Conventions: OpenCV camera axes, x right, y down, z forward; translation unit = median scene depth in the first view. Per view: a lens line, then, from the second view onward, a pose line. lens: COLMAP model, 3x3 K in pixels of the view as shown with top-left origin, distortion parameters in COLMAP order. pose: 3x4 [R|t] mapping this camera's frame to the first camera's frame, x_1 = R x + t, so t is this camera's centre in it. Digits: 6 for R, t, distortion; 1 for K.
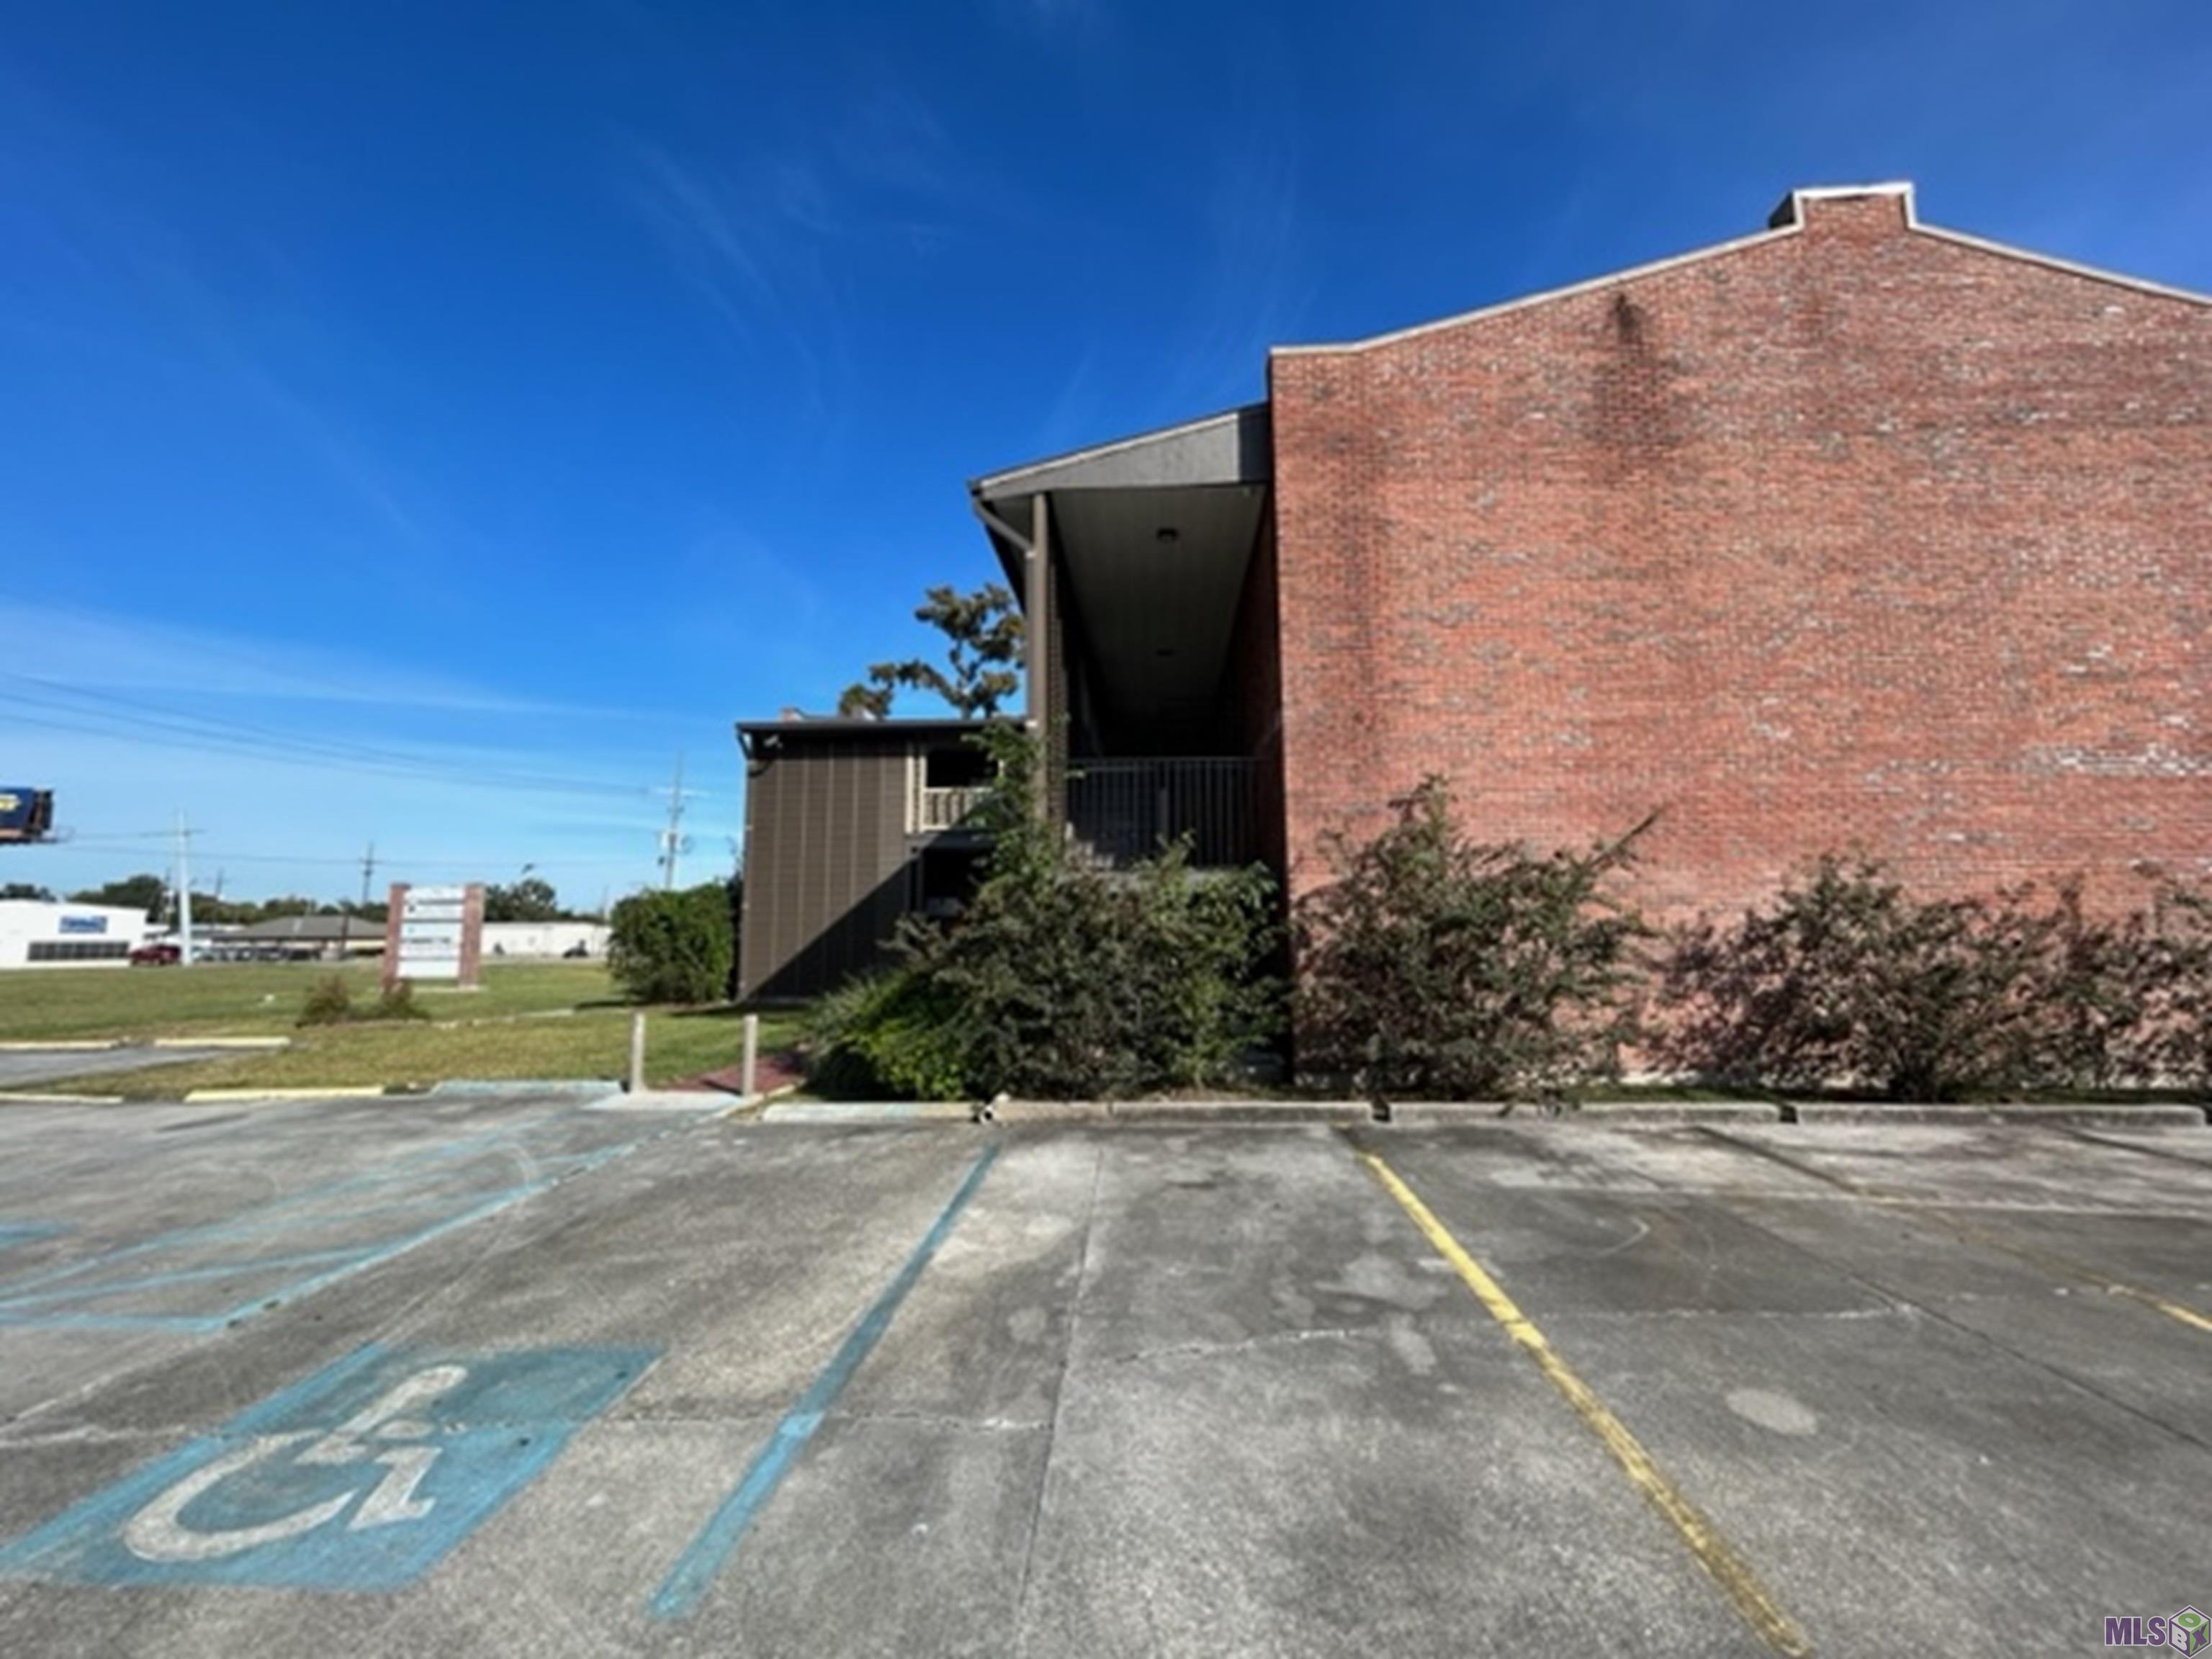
lens RADIAL K [[882.0, 0, 1106.0], [0, 882.0, 829.5], [0, 0, 1]] dist [-0.000159, -0.000004]
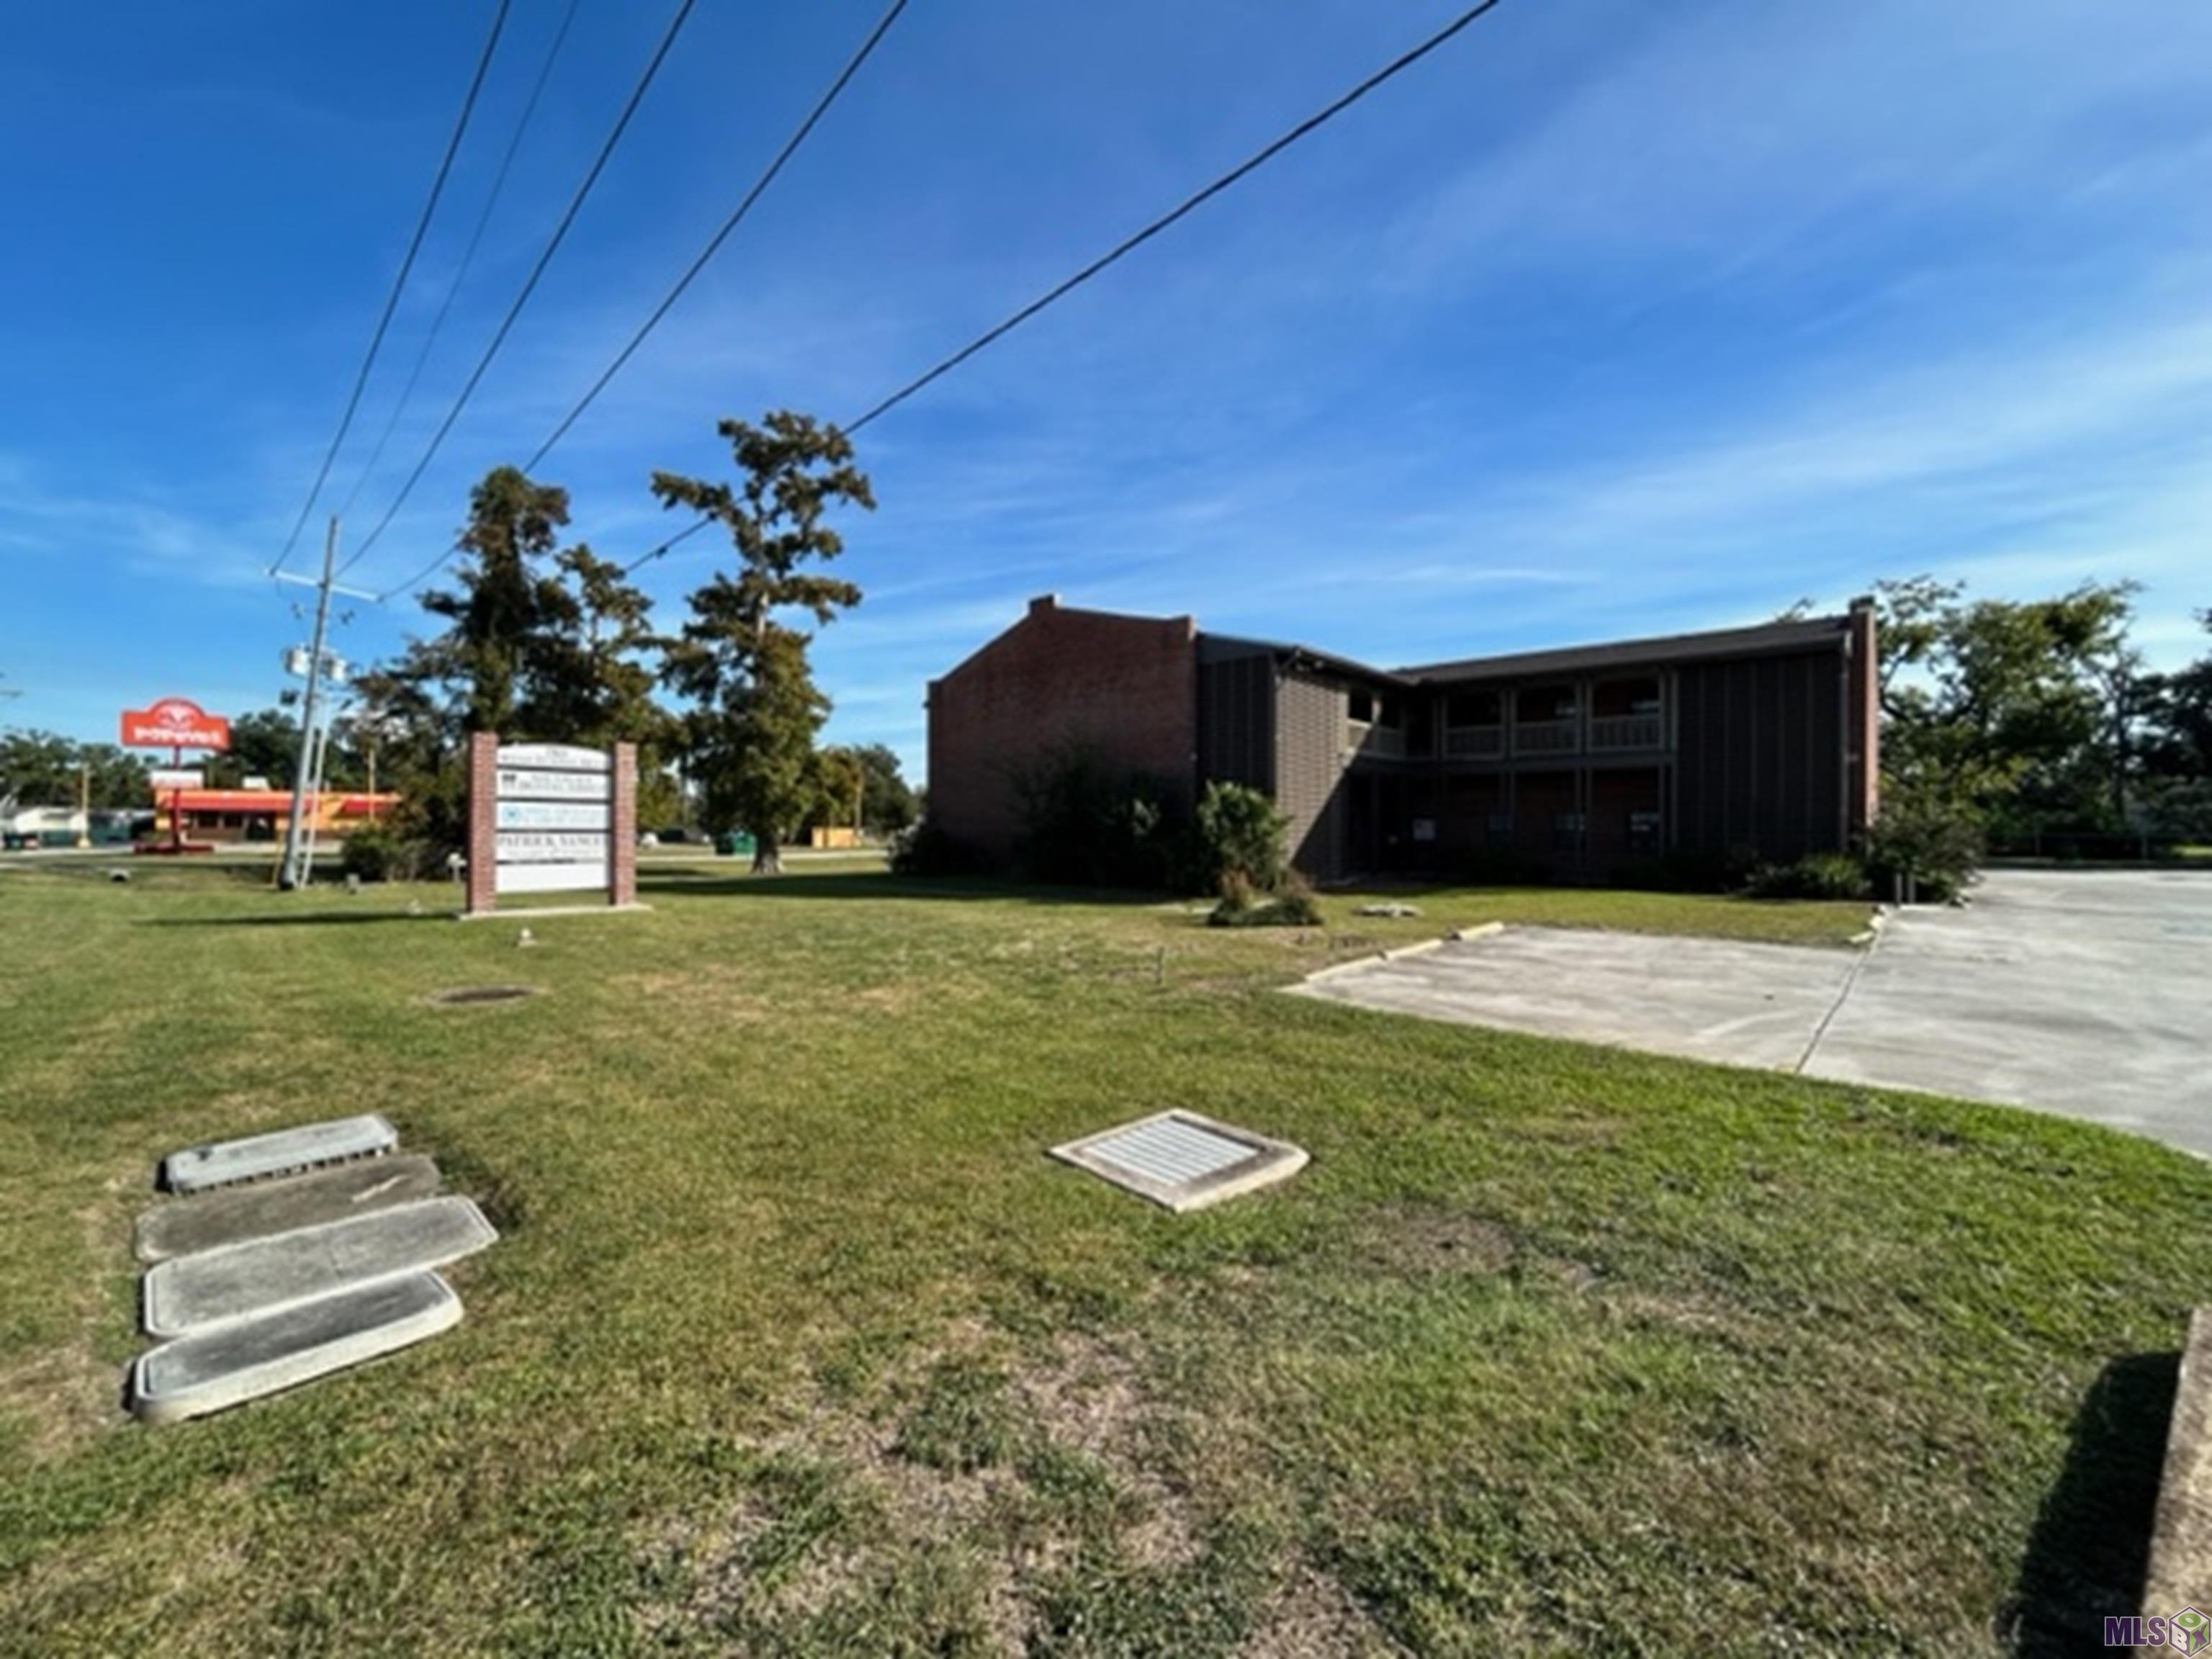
lens RADIAL K [[882.0, 0, 1106.0], [0, 882.0, 829.5], [0, 0, 1]] dist [-0.000159, -0.000004]
pose [[0.638248, 0.016311, 0.769658, -1.378388], [-0.101937, 0.992763, 0.063493, 0.064004], [-0.763052, -0.118981, 0.635291, 0.444967]]
